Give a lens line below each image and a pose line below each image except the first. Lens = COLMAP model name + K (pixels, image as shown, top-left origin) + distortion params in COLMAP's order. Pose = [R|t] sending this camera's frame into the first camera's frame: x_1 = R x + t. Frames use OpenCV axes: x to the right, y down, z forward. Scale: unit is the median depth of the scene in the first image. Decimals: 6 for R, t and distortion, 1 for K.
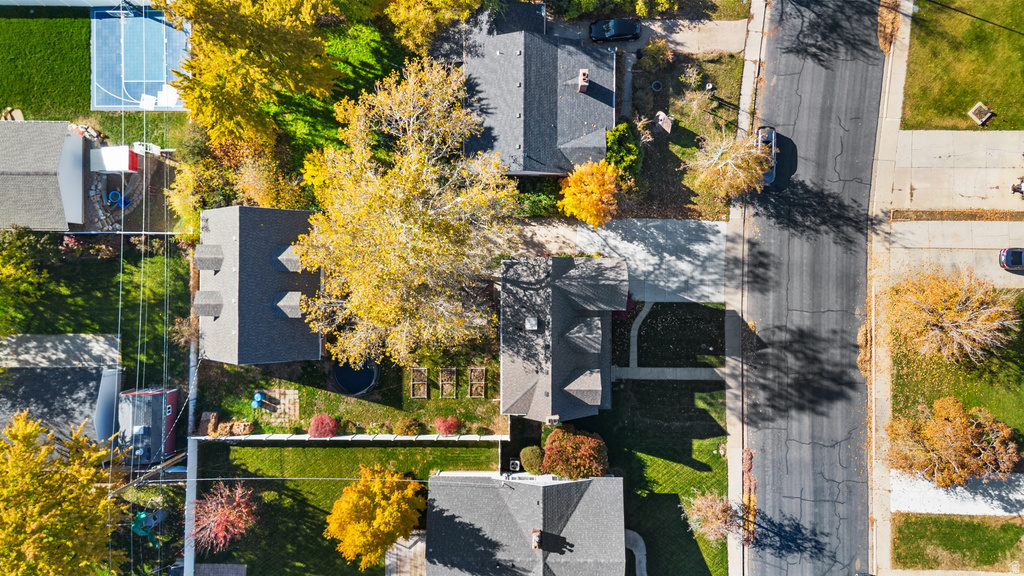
lens RADIAL K [[725.6, 0, 514.5], [0, 725.6, 284.9], [0, 0, 1]] dist [0.064140, -0.063969]
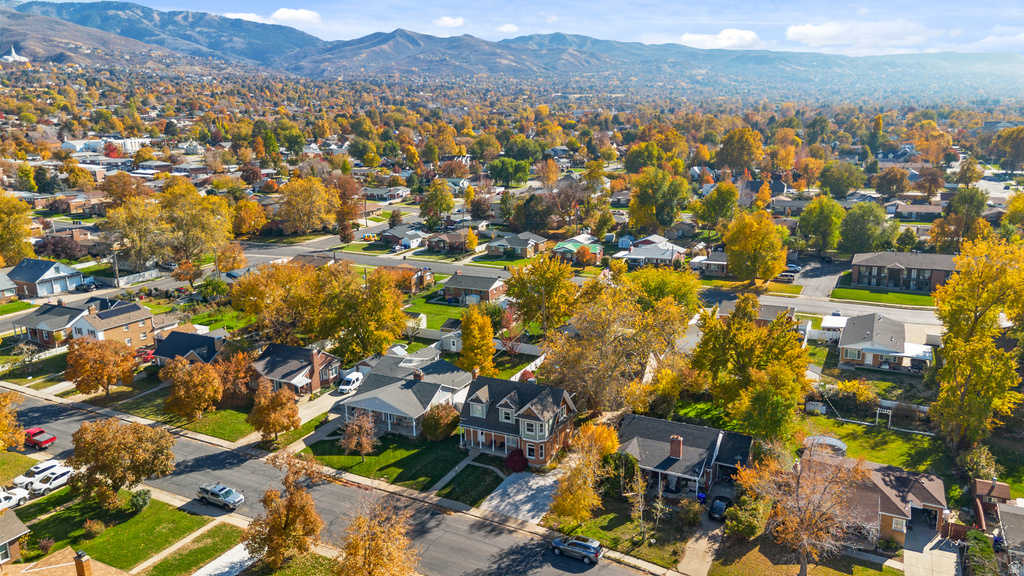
lens RADIAL K [[725.6, 0, 514.5], [0, 725.6, 284.9], [0, 0, 1]] dist [0.064140, -0.063969]
pose [[-0.452331, 0.229317, -0.861864, 1.242827], [-0.891331, -0.083272, 0.445640, -0.550637], [0.030424, 0.969783, 0.242064, 0.336557]]
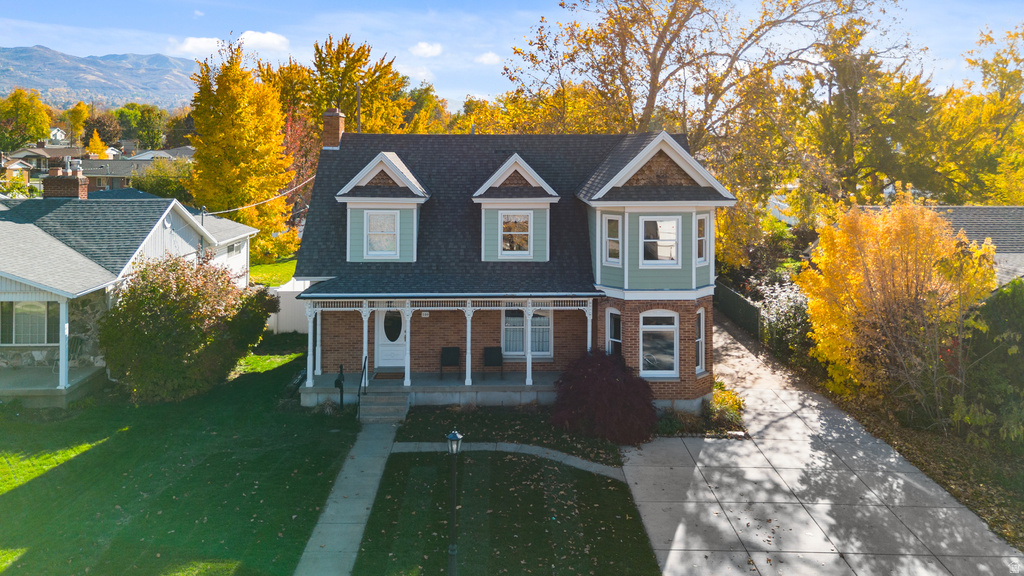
lens RADIAL K [[761.5, 0, 512.1], [0, 761.5, 142.1], [0, 0, 1]] dist [0.016273, -0.002325]
pose [[0.024741, 0.012896, -0.999611, 0.471119], [-0.999685, -0.003903, -0.024793, 0.075277], [-0.004221, 0.999909, 0.012796, 0.870397]]
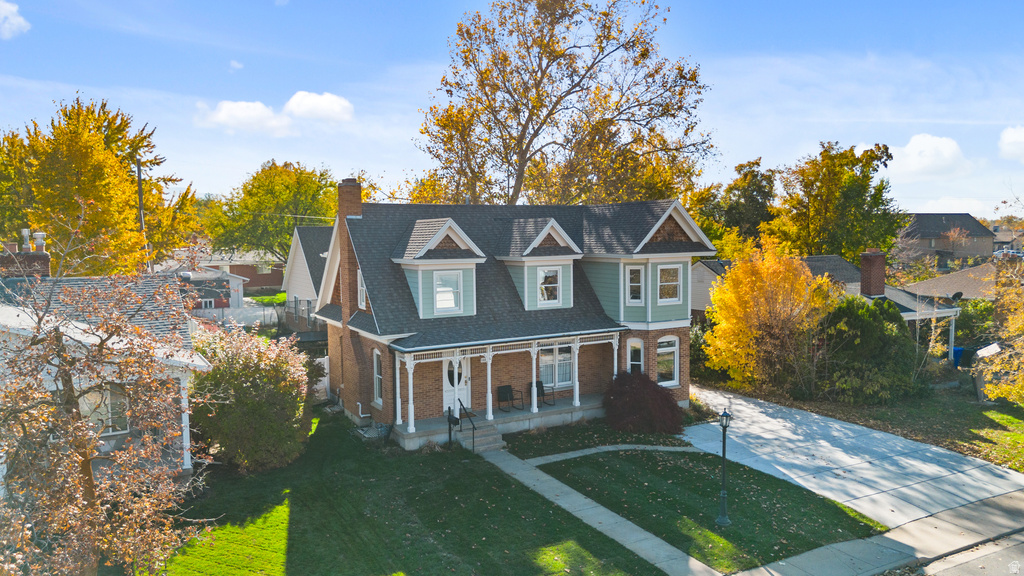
lens RADIAL K [[725.6, 0, 514.5], [0, 725.6, 284.9], [0, 0, 1]] dist [0.064140, -0.063969]
pose [[0.507660, 0.072092, -0.858536, 0.453523], [-0.861557, 0.043455, -0.505798, 0.294318], [0.000844, 0.996451, 0.084171, 0.883261]]
